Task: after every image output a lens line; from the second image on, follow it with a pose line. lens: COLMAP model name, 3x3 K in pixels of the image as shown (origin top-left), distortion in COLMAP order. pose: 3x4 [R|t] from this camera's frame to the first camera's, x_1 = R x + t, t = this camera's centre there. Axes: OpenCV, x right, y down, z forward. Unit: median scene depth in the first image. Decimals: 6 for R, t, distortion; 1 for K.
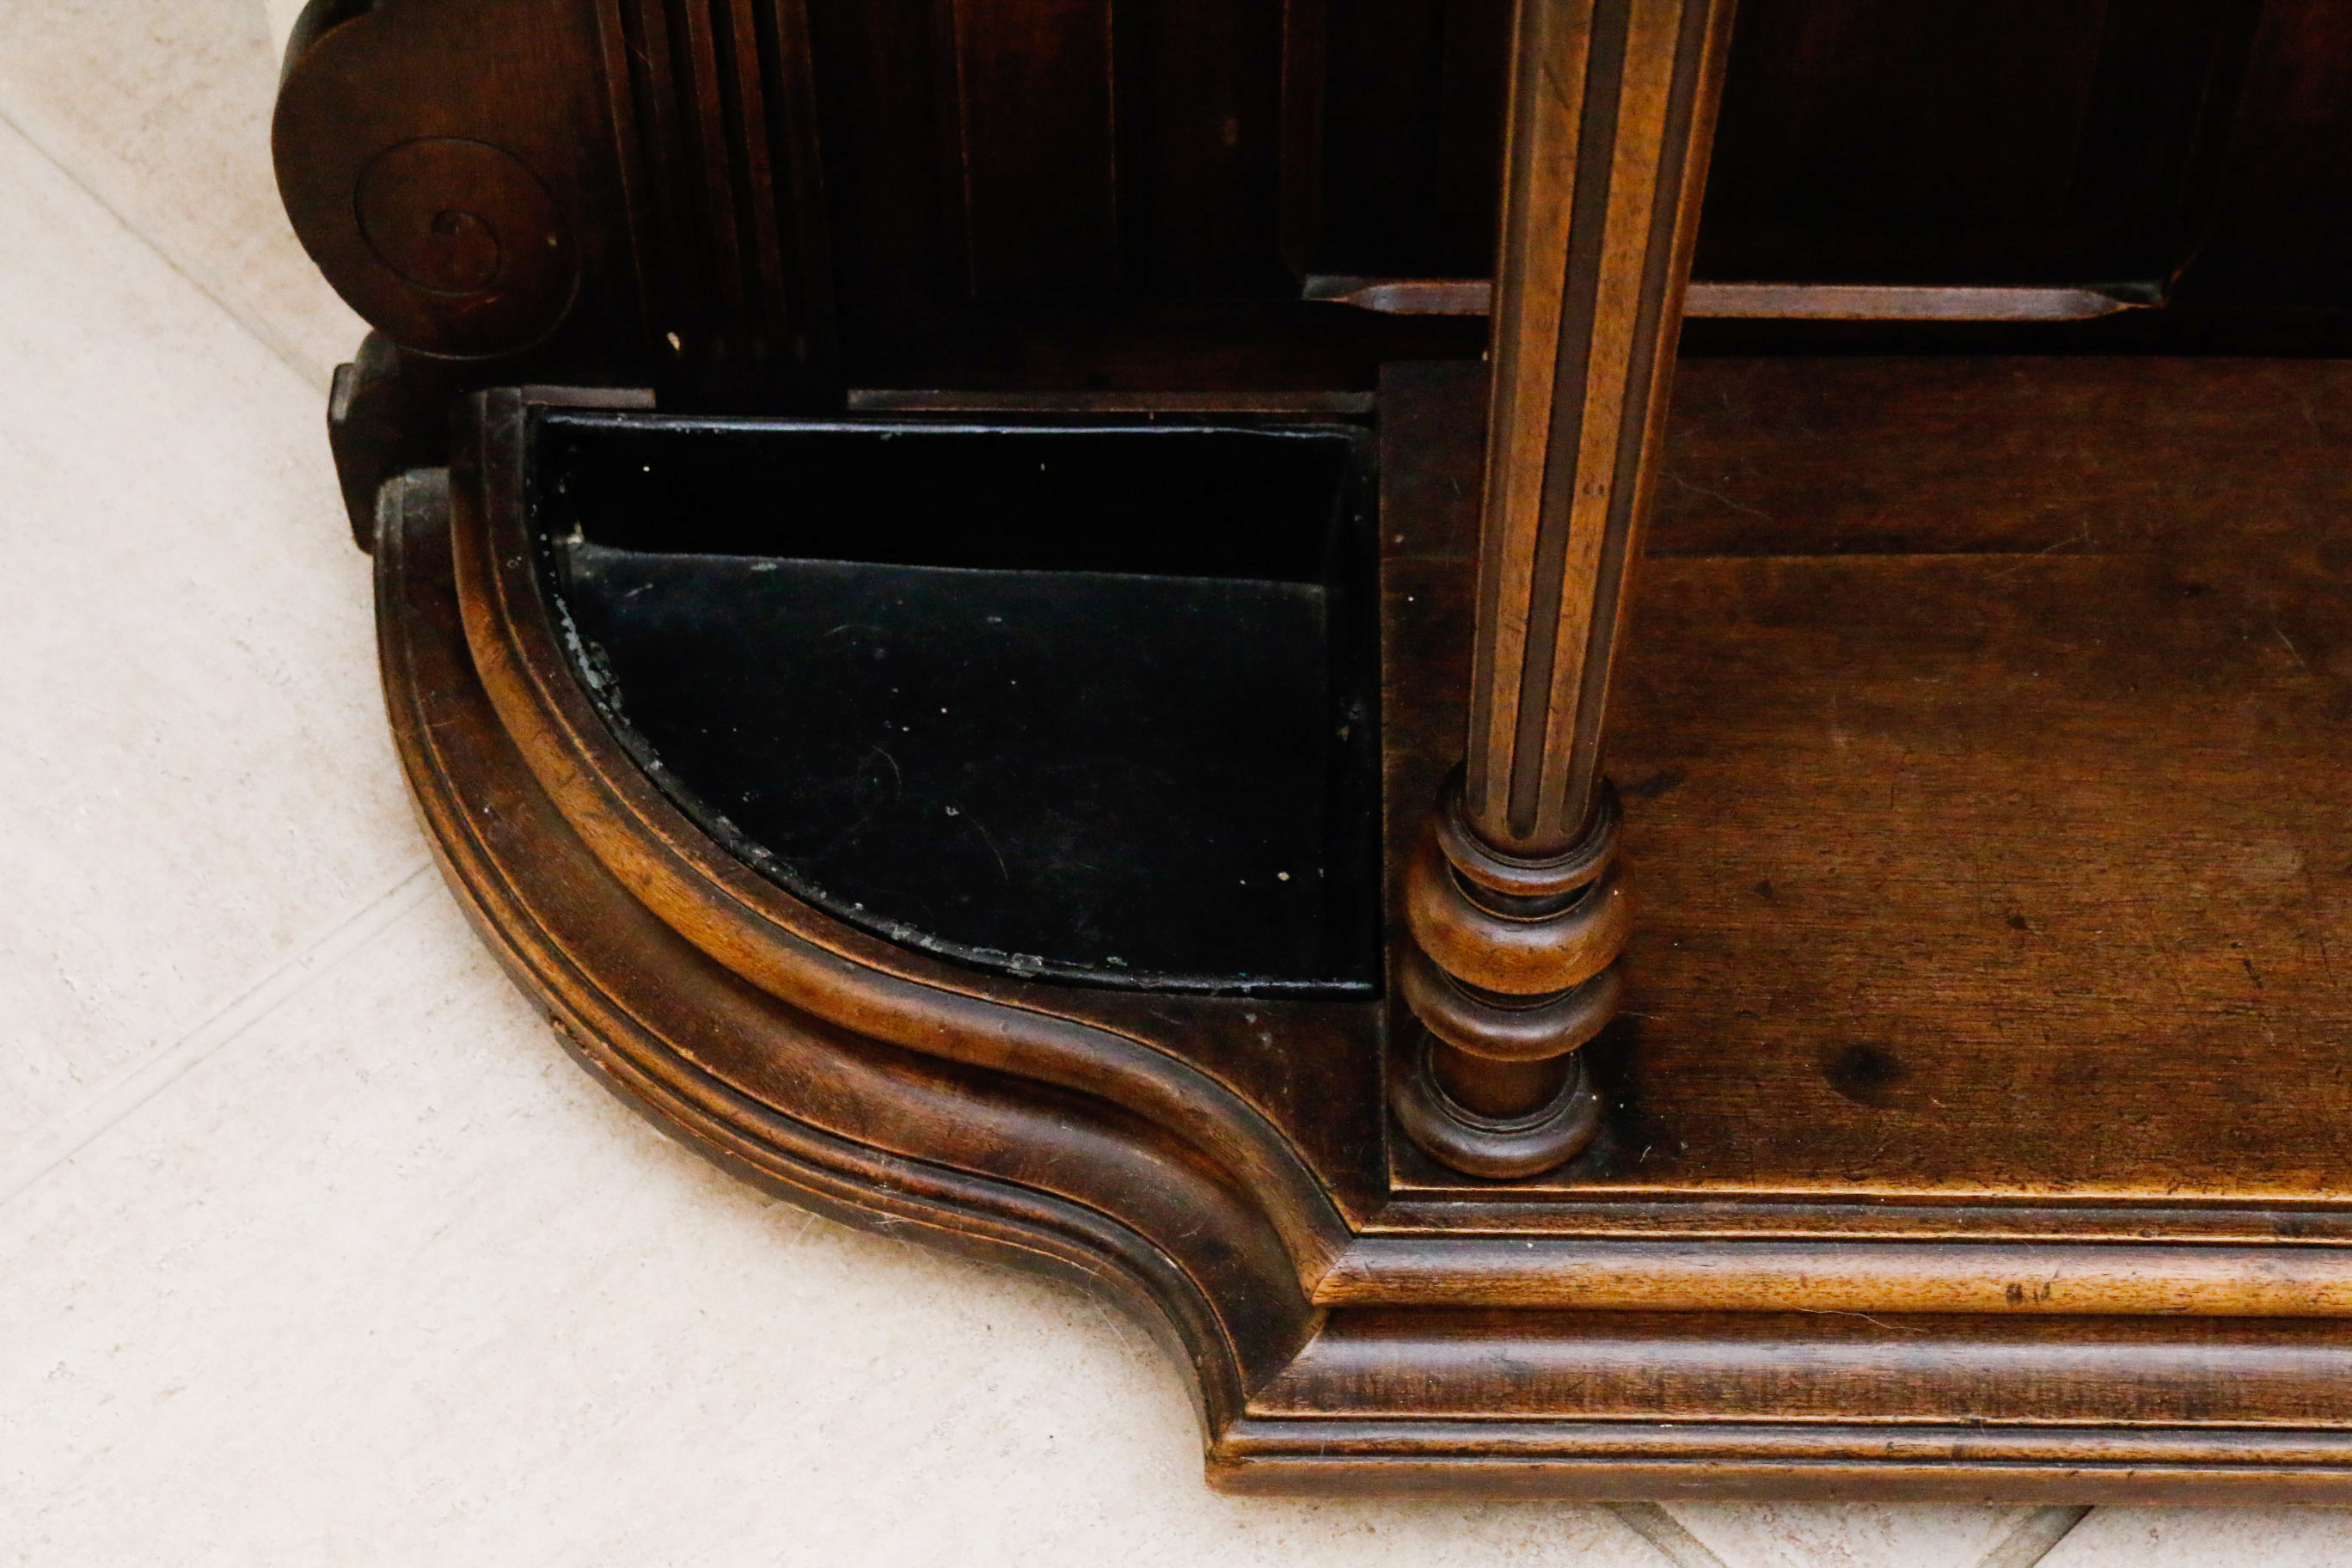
lens RADIAL K [[4521.7, 0, 1176.0], [0, 4521.7, 784.0], [0, 0, 1]] dist [0.013252, 0.097488]
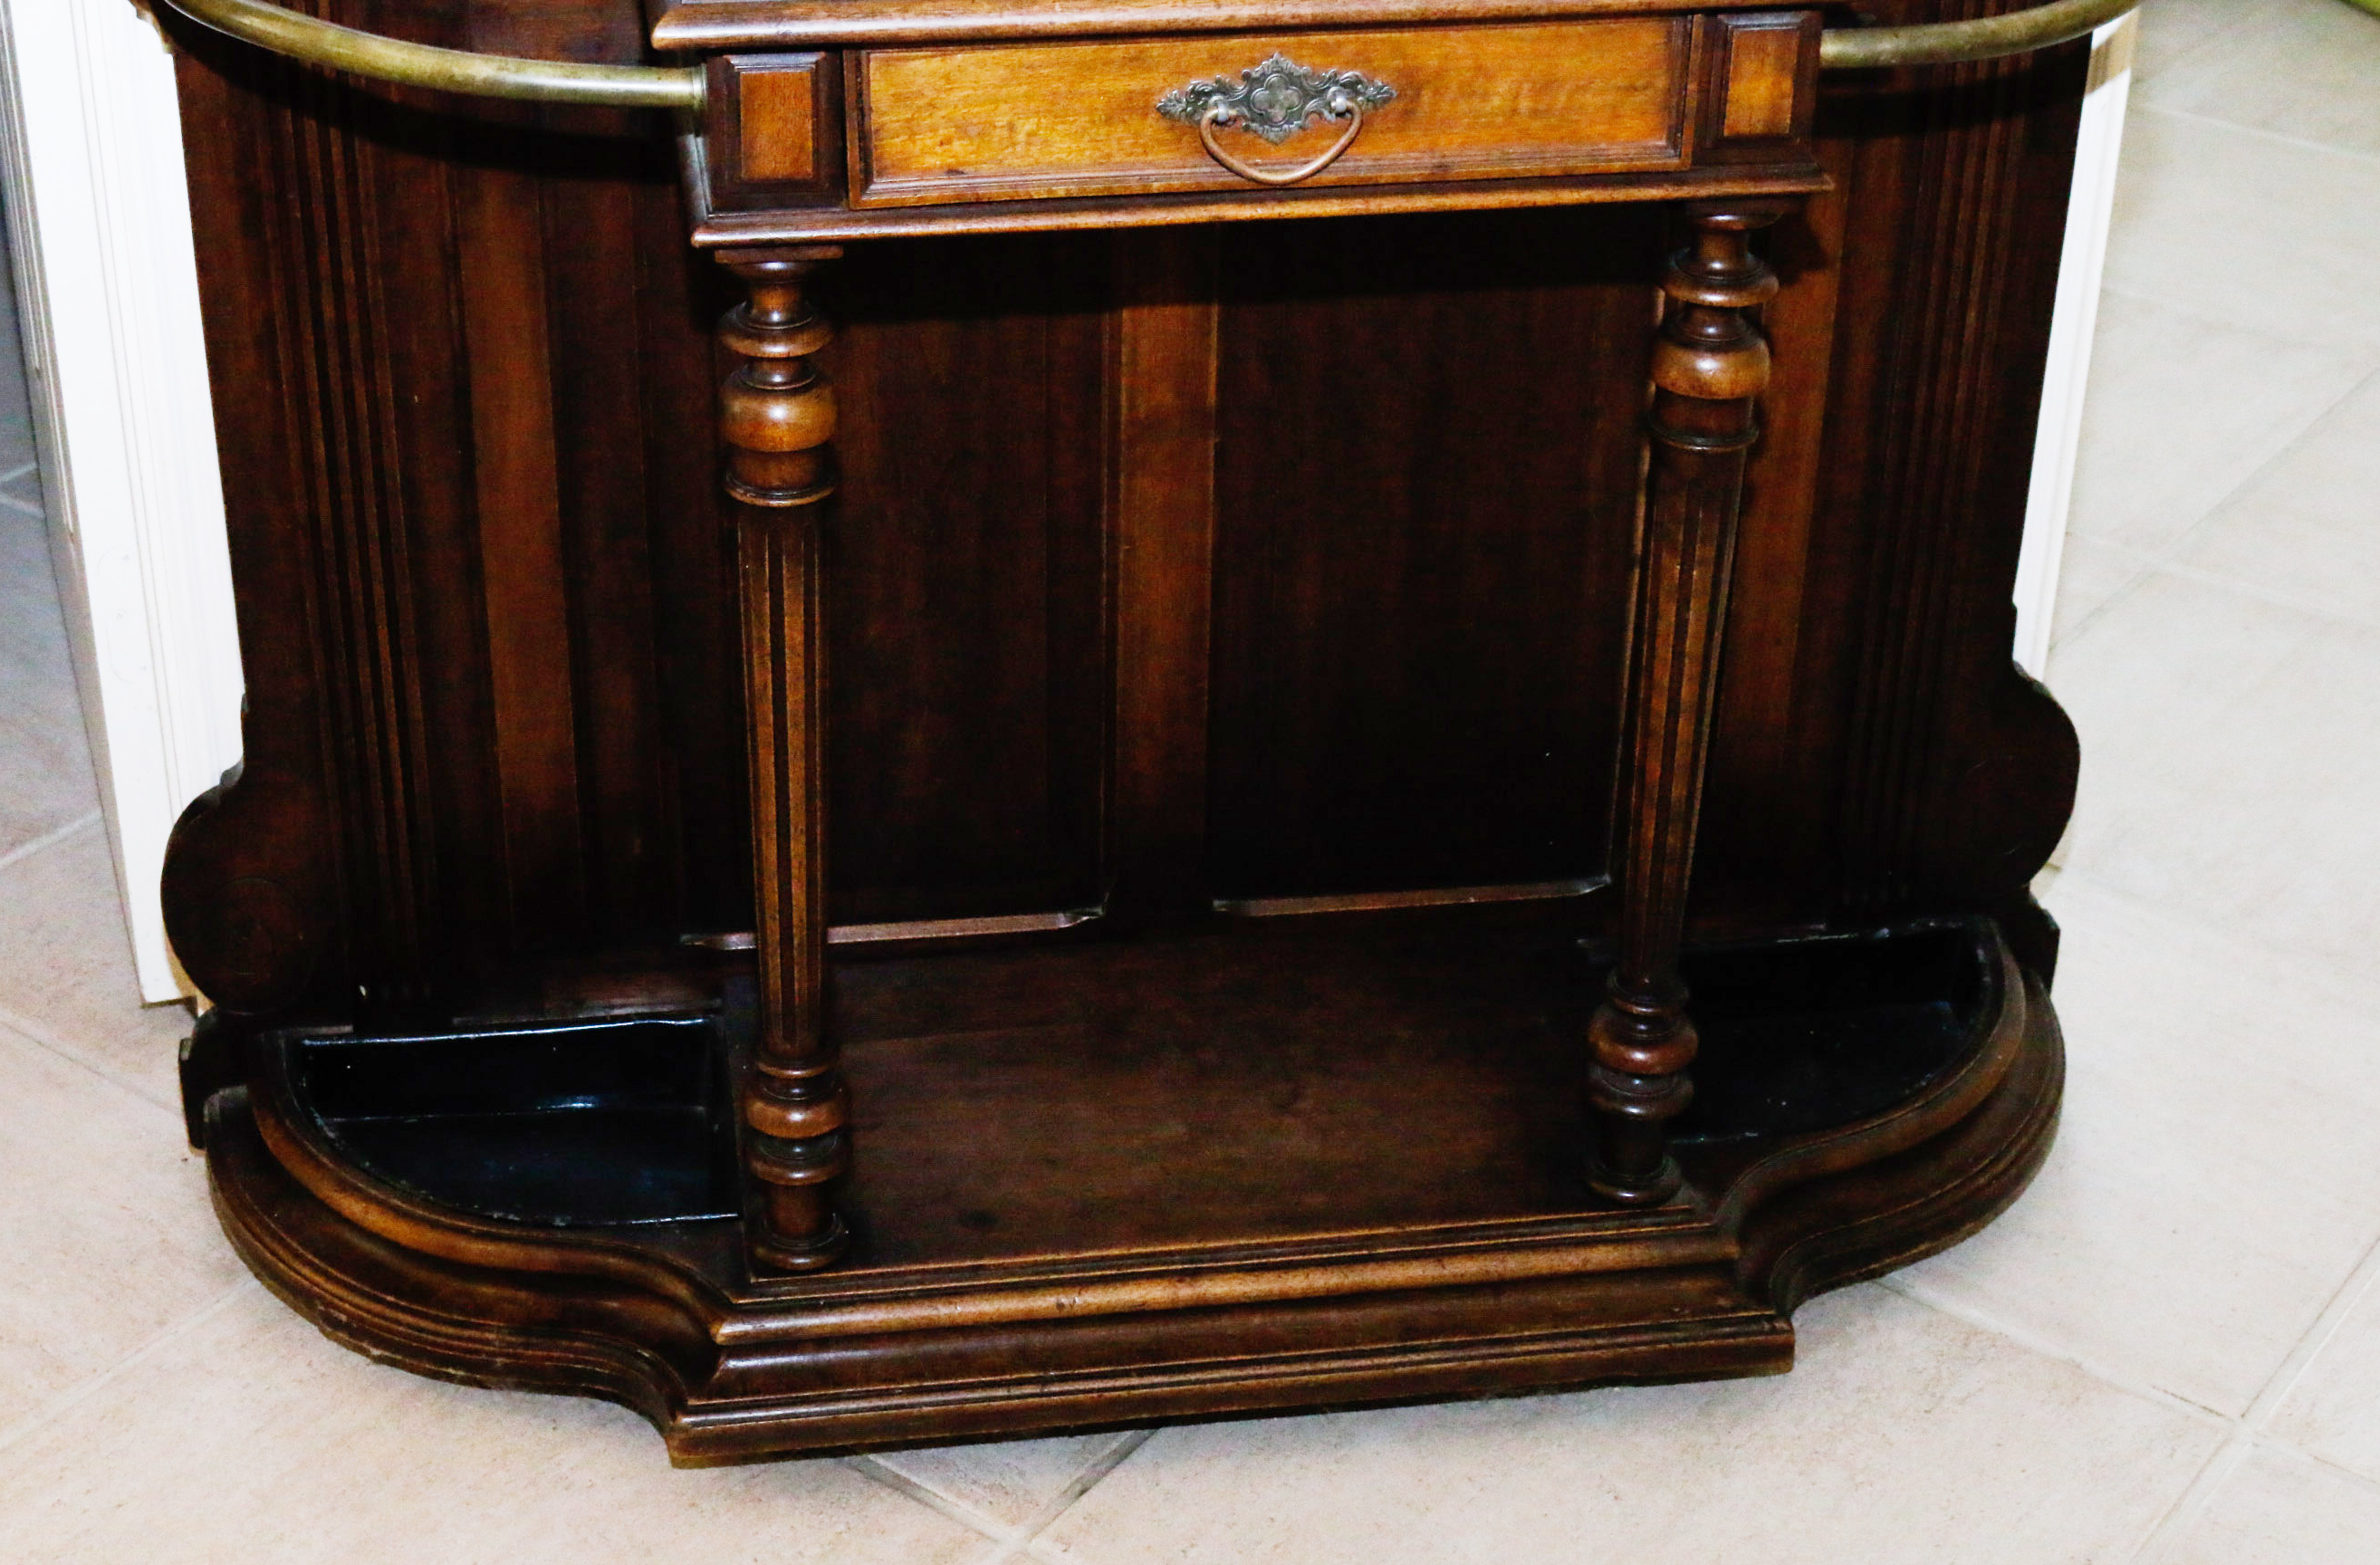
lens RADIAL K [[3926.6, 0, 1190.0], [0, 3926.6, 782.5], [0, 0, 1]] dist [-0.009089, 0.099296]
pose [[0.985146, -0.065795, 0.158616, -0.021715], [0.122930, 0.915162, -0.383884, 0.544885], [-0.119901, 0.397680, 0.909656, -0.669810]]
